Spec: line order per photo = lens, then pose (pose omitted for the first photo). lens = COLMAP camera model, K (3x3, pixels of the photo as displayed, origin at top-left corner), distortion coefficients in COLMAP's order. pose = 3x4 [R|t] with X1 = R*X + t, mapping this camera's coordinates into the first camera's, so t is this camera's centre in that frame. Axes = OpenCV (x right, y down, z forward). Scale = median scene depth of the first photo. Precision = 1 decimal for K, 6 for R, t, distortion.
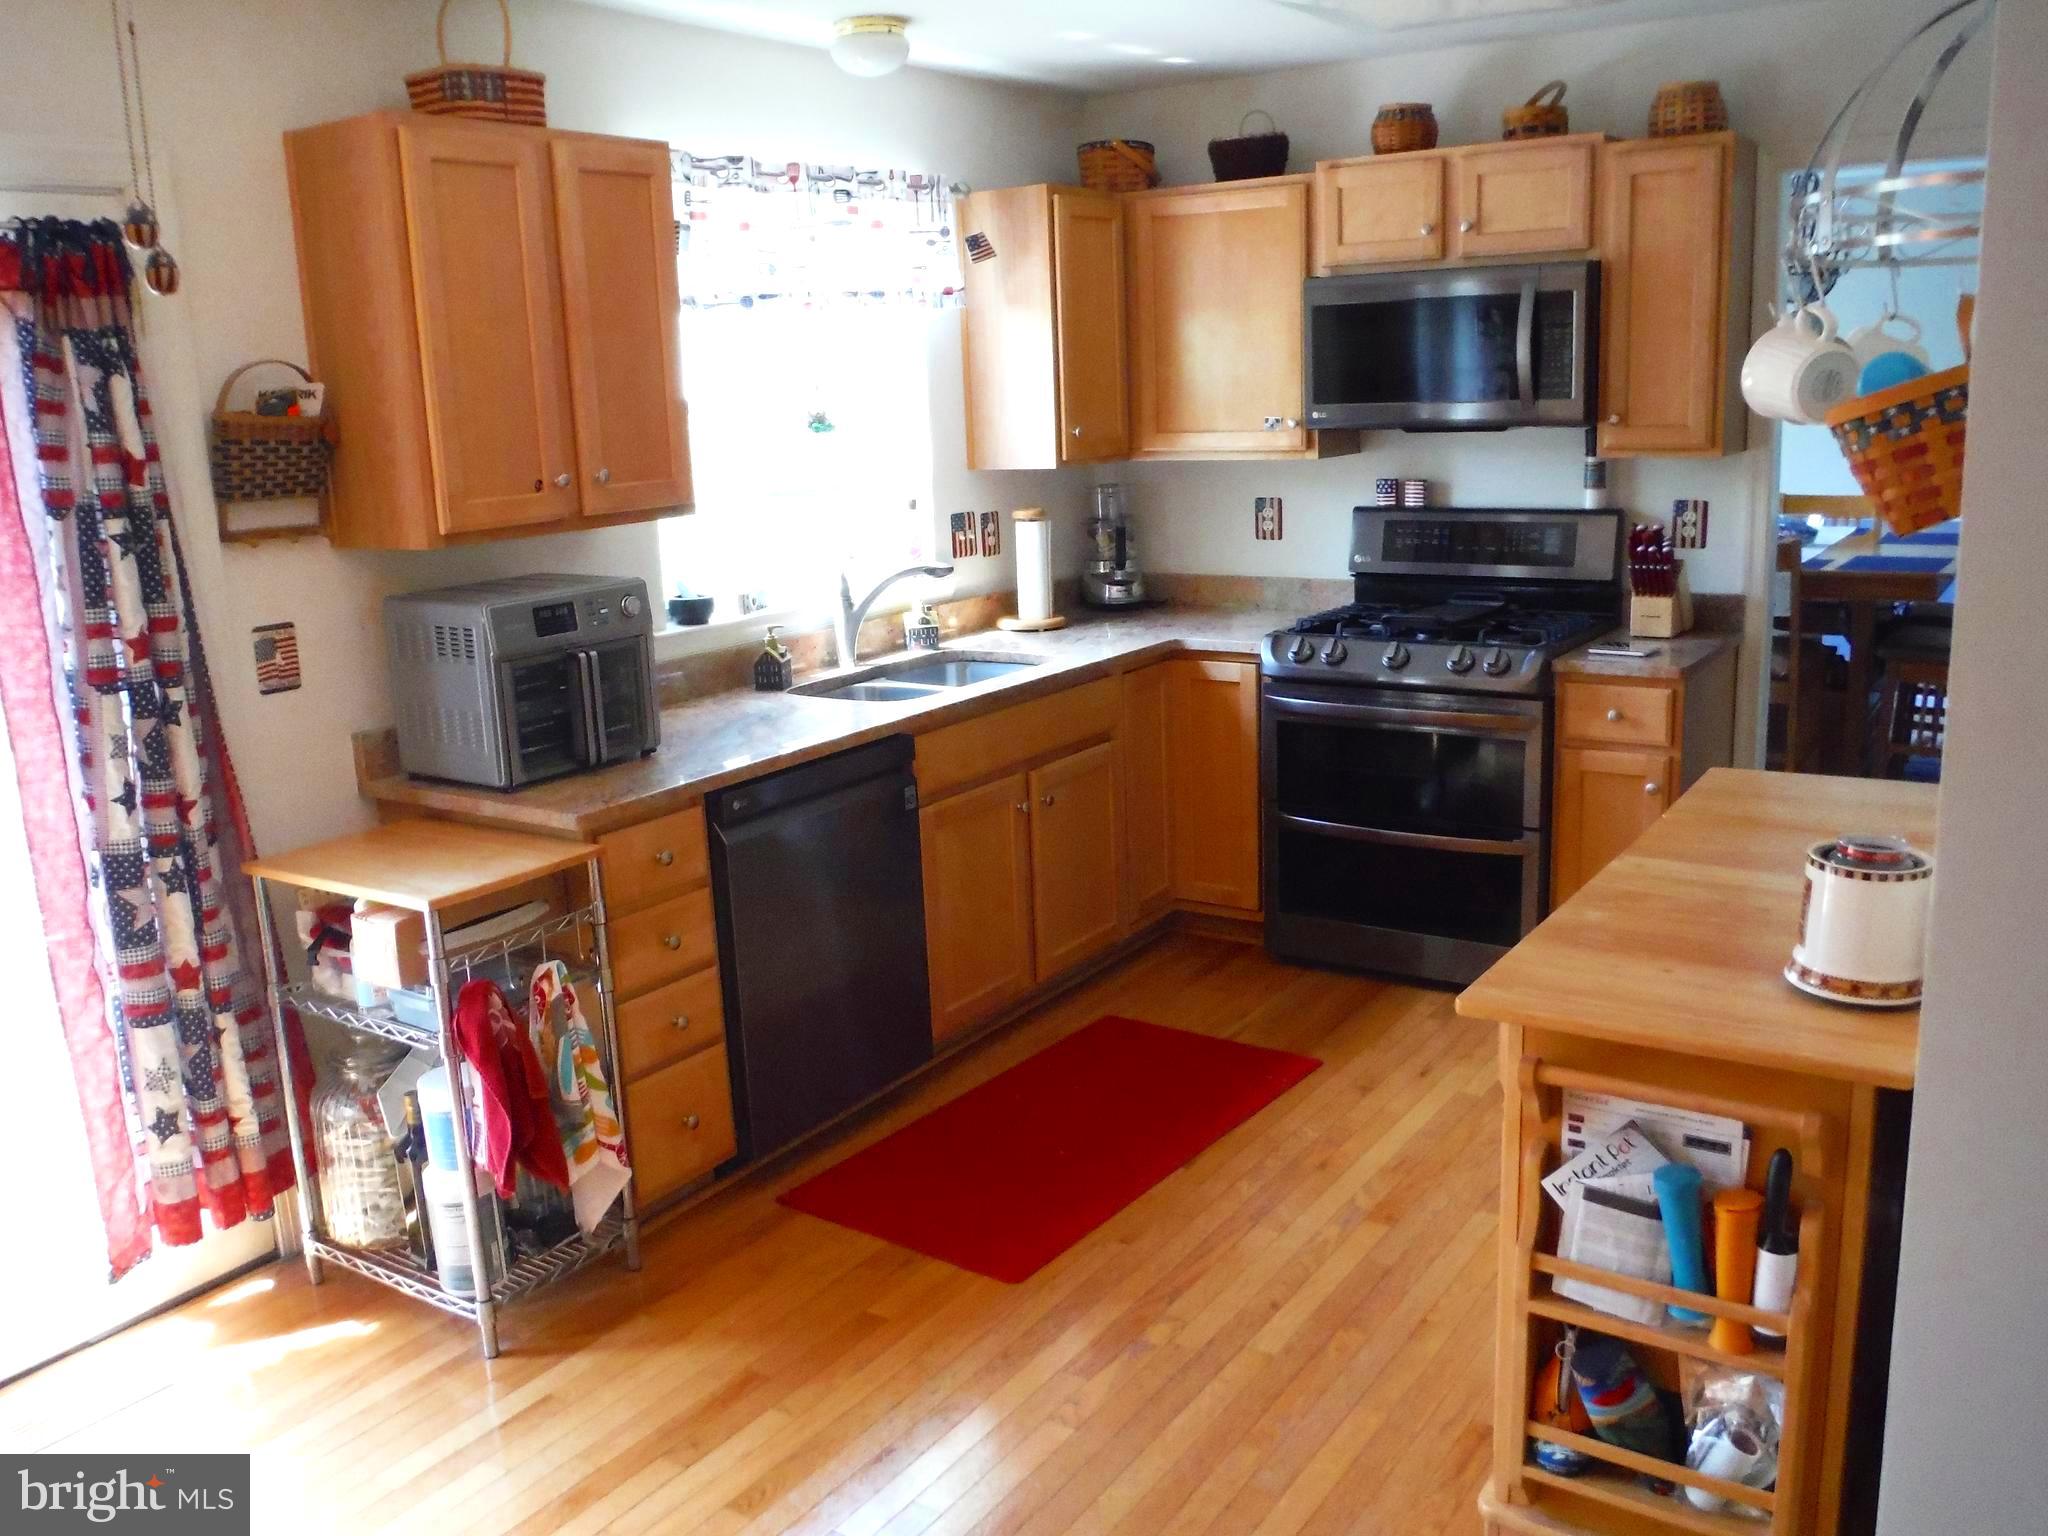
lens RADIAL K [[1723.5, 0, 1025.6], [0, 1723.5, 759.3], [0, 0, 1]] dist [-0.076120, 0.045565]
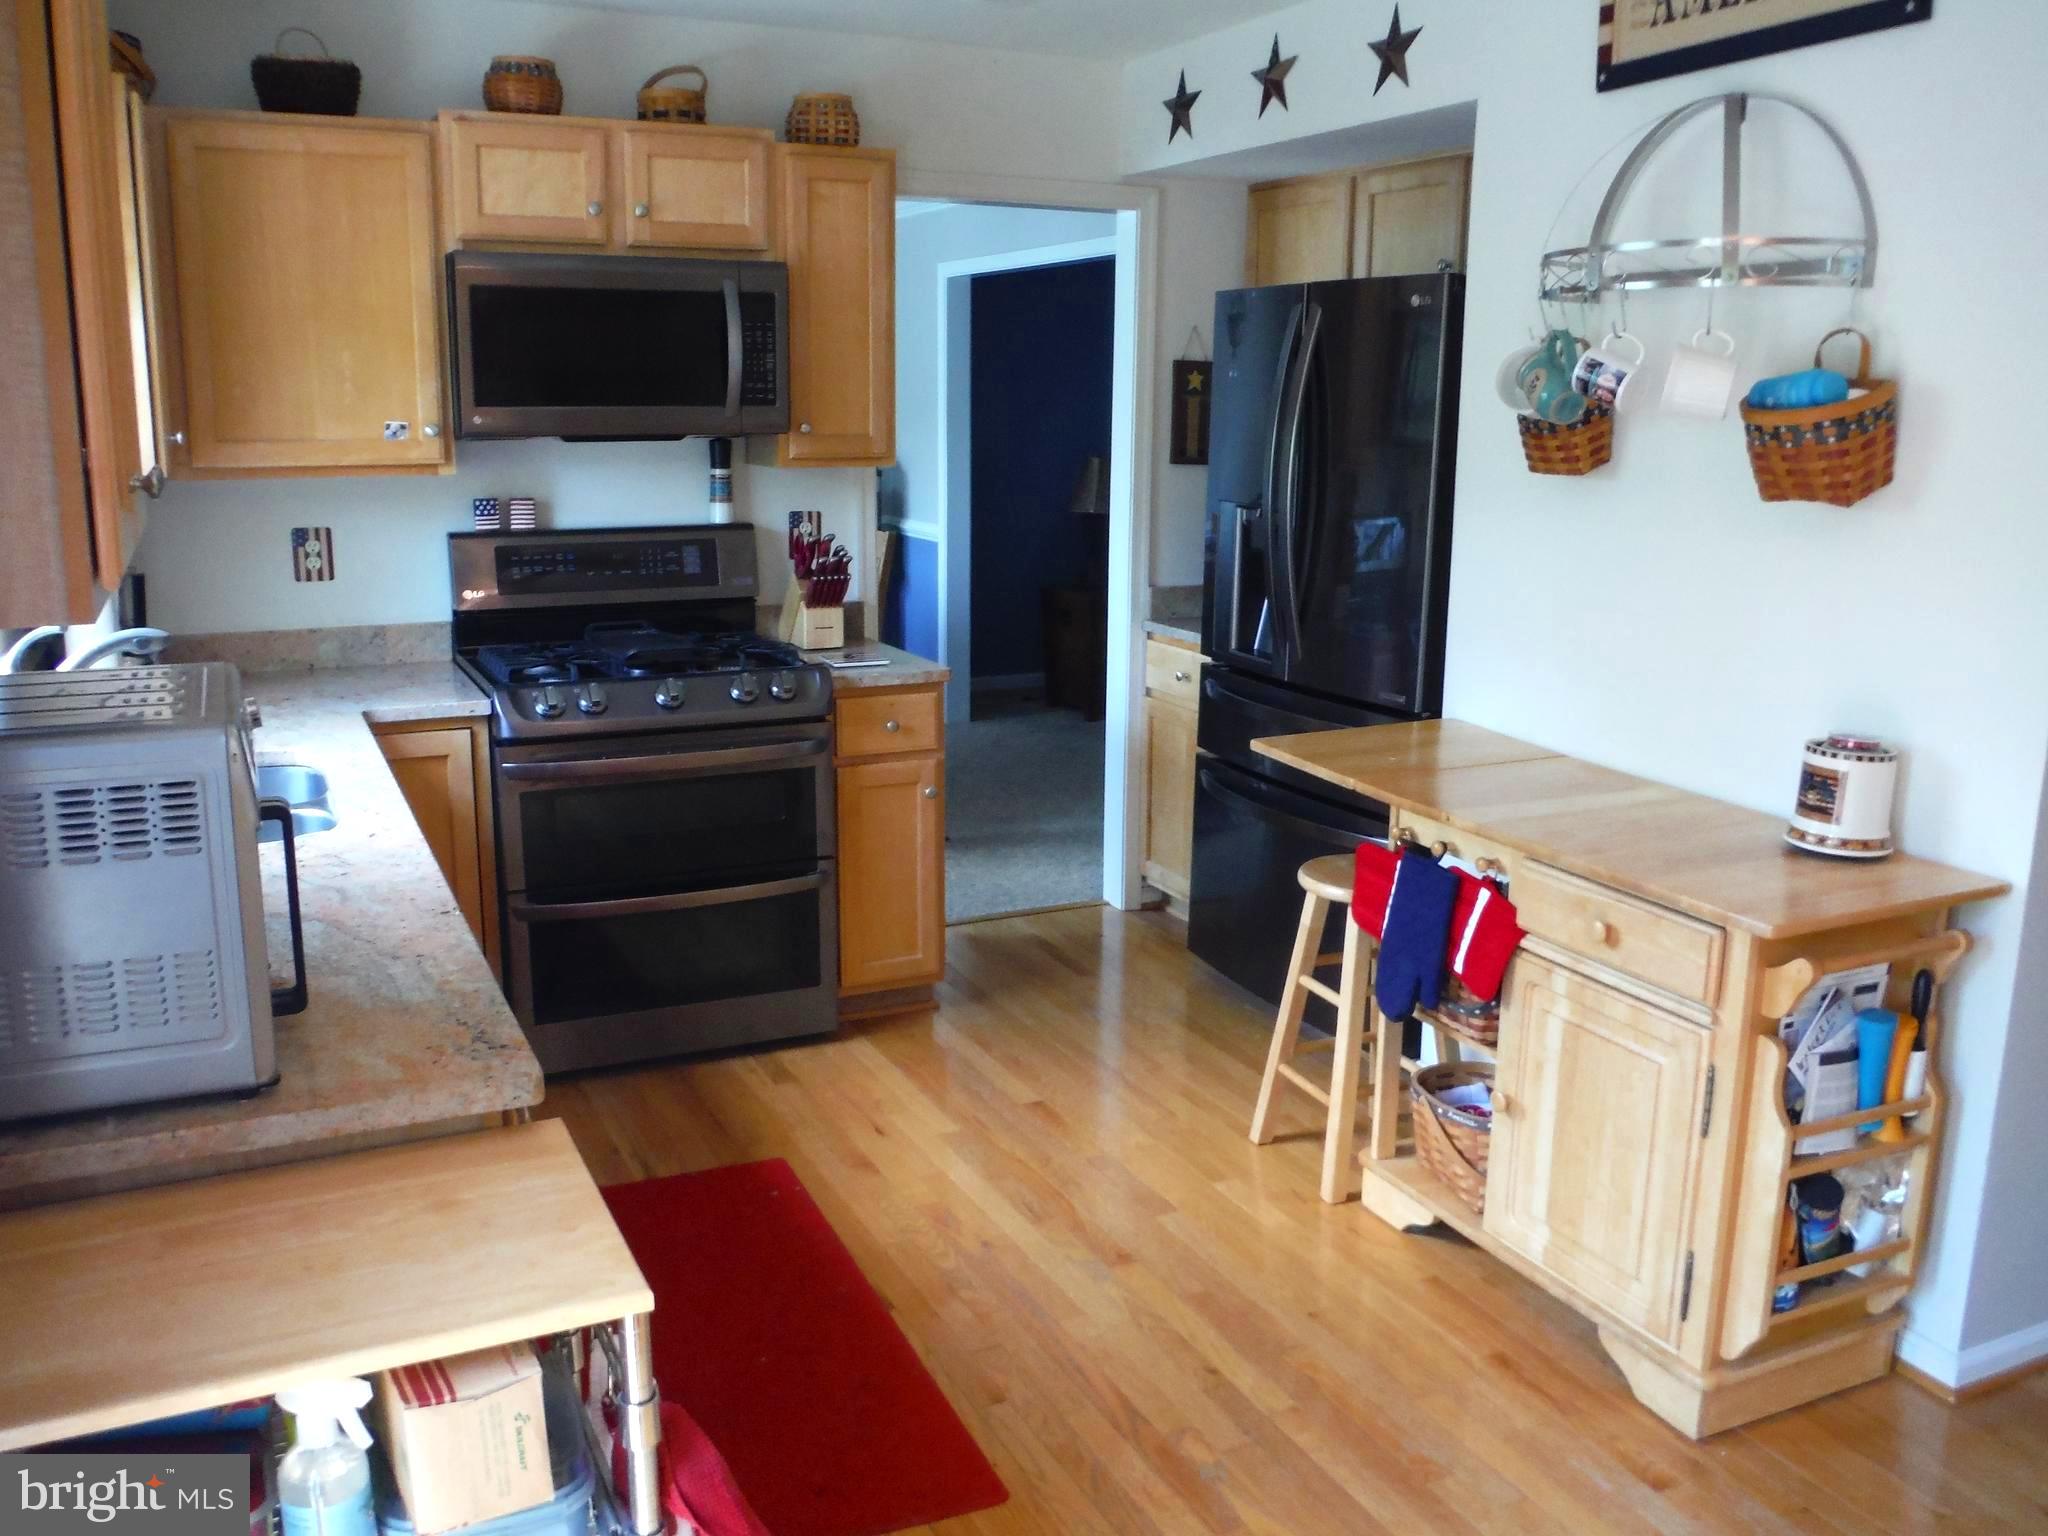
lens RADIAL K [[1723.5, 0, 1032.2], [0, 1723.5, 774.8], [0, 0, 1]] dist [-0.076120, 0.045565]
pose [[0.498562, -0.146786, 0.854336, -0.585495], [0.157459, 0.984498, 0.077262, -0.077238], [-0.852433, 0.096002, 0.513947, 0.519546]]
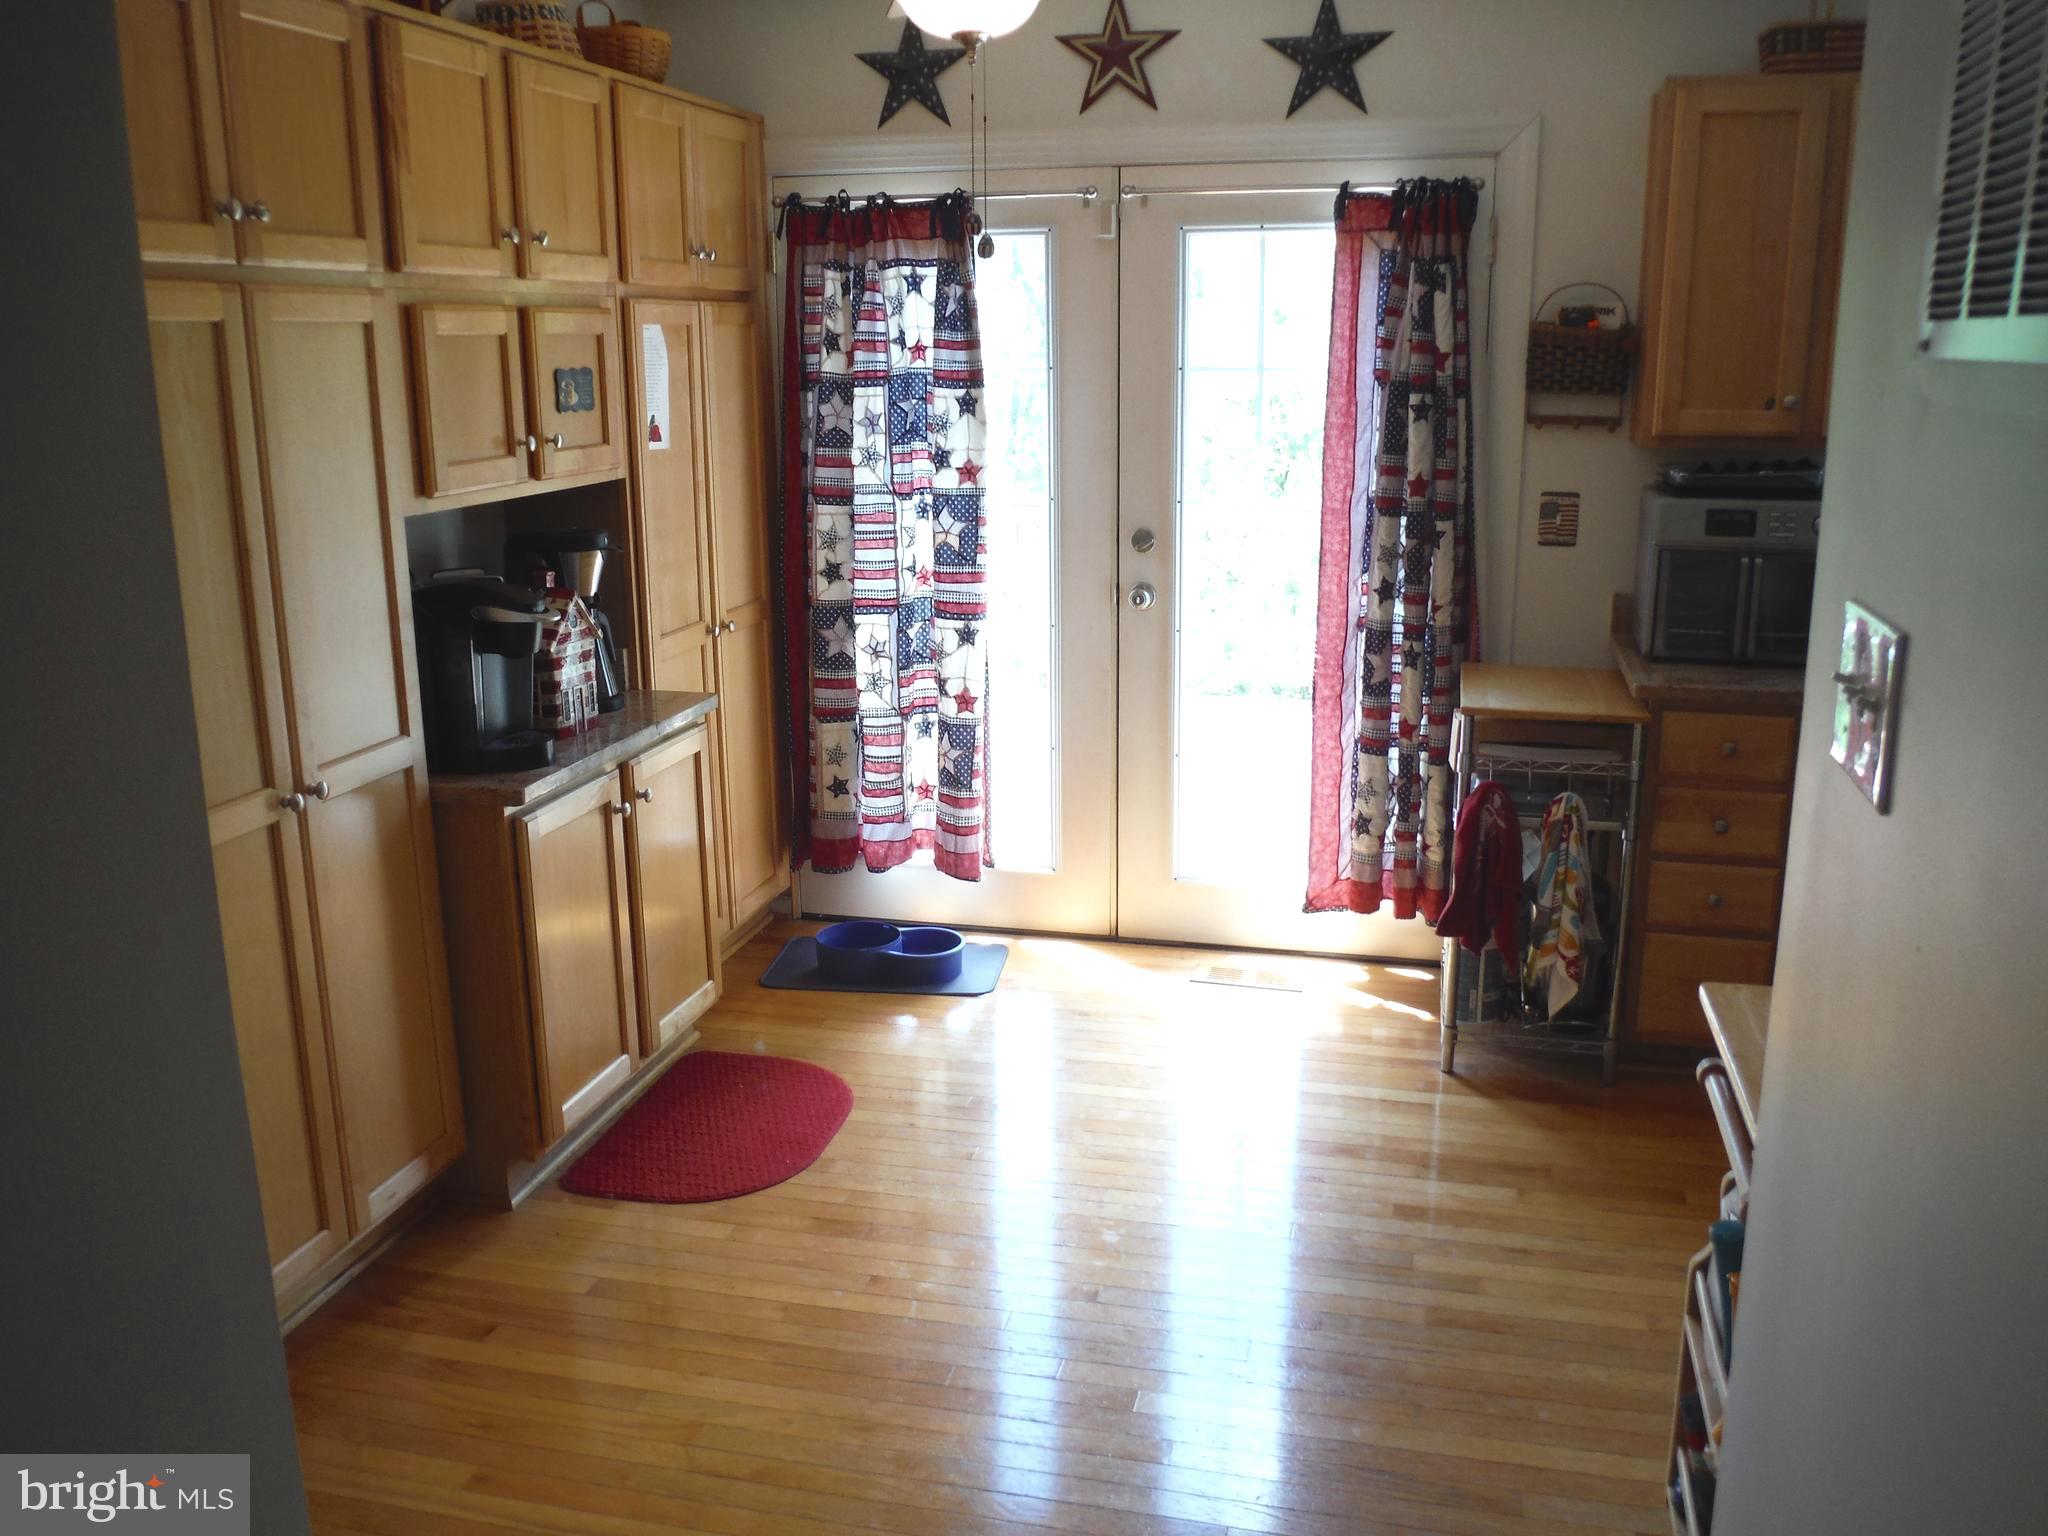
lens RADIAL K [[1723.5, 0, 1028.0], [0, 1723.5, 764.7], [0, 0, 1]] dist [-0.076120, 0.045565]
pose [[0.339344, 0.270279, -0.900997, 0.633059], [-0.215201, 0.954736, 0.205348, -0.061997], [0.915715, 0.124212, 0.382148, 0.175772]]
